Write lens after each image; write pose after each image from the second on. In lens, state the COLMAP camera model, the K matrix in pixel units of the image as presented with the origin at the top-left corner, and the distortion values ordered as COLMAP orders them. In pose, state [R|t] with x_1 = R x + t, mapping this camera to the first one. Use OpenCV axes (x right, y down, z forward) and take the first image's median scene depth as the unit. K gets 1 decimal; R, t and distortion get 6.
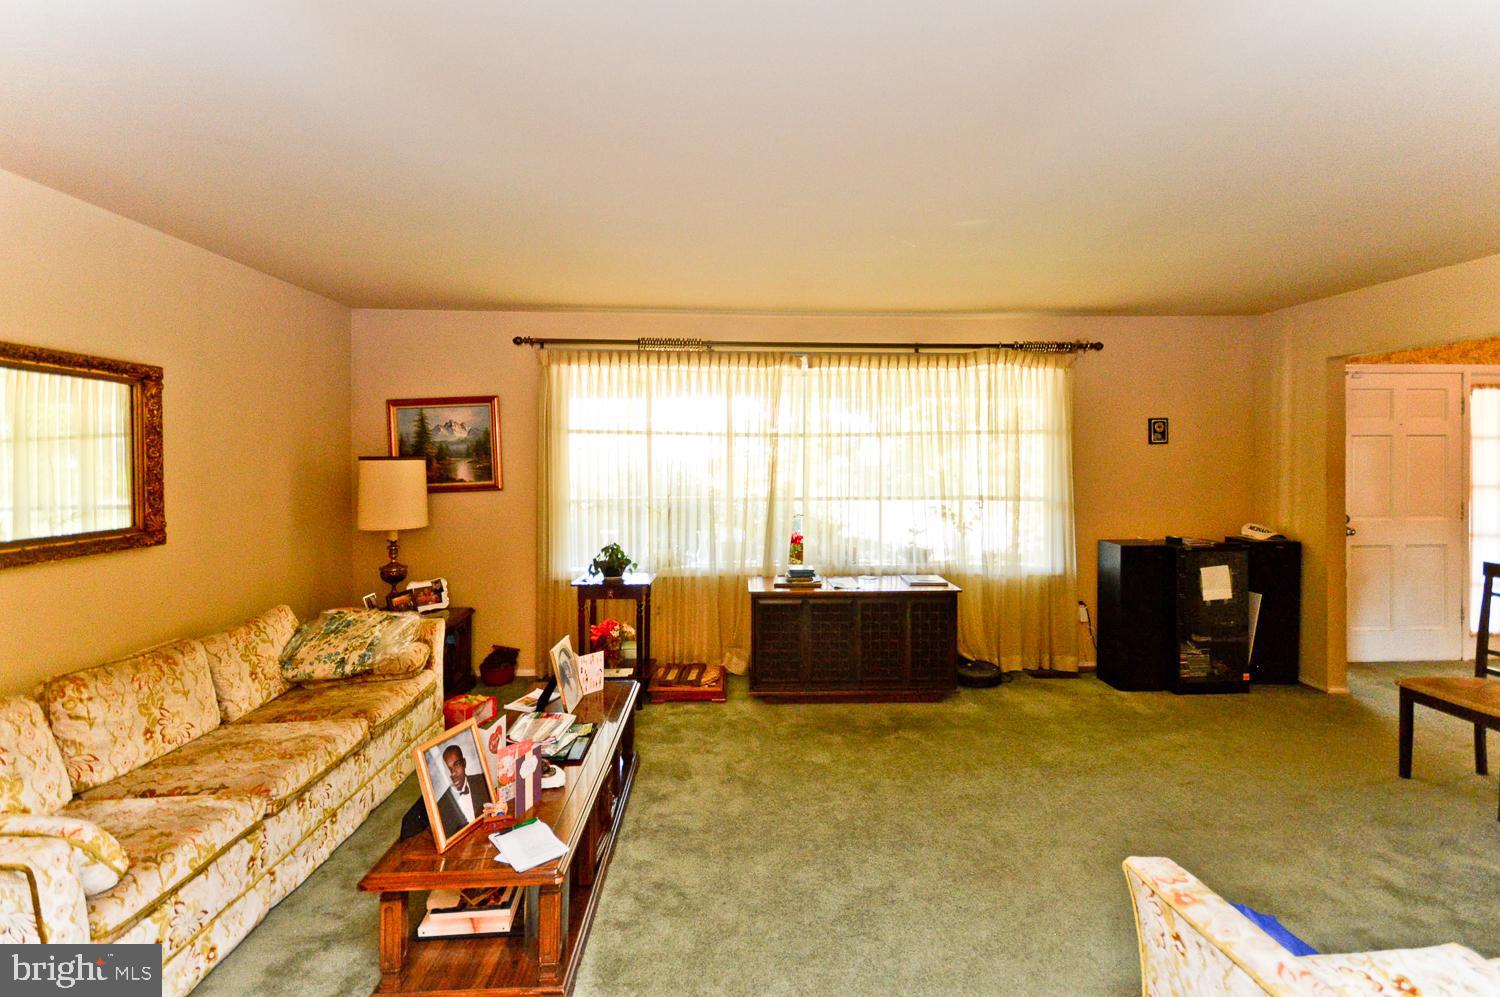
lens RADIAL K [[688.3, 0, 763.9], [0, 688.3, 456.4], [0, 0, 1]] dist [0.000936, -0.002535]
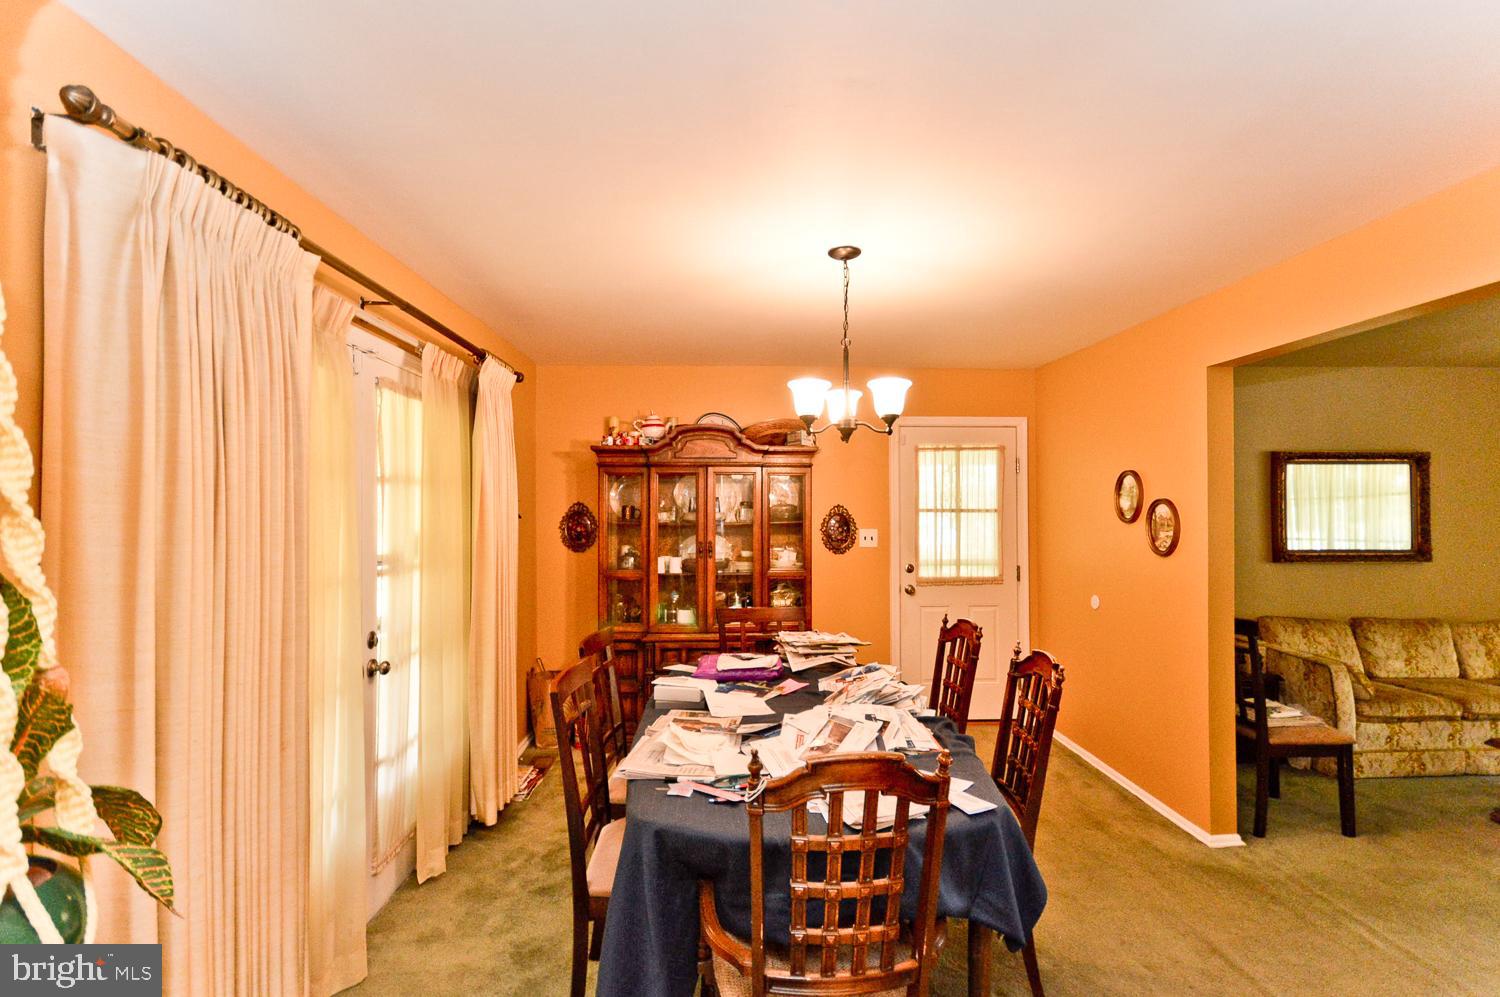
lens RADIAL K [[688.3, 0, 749.8], [0, 688.3, 500.1], [0, 0, 1]] dist [0.000936, -0.002535]
pose [[-0.020309, 0.003935, -0.999786, 0.729063], [0.005571, 0.999977, 0.003823, -0.029599], [0.999778, -0.005492, -0.020331, -0.532944]]
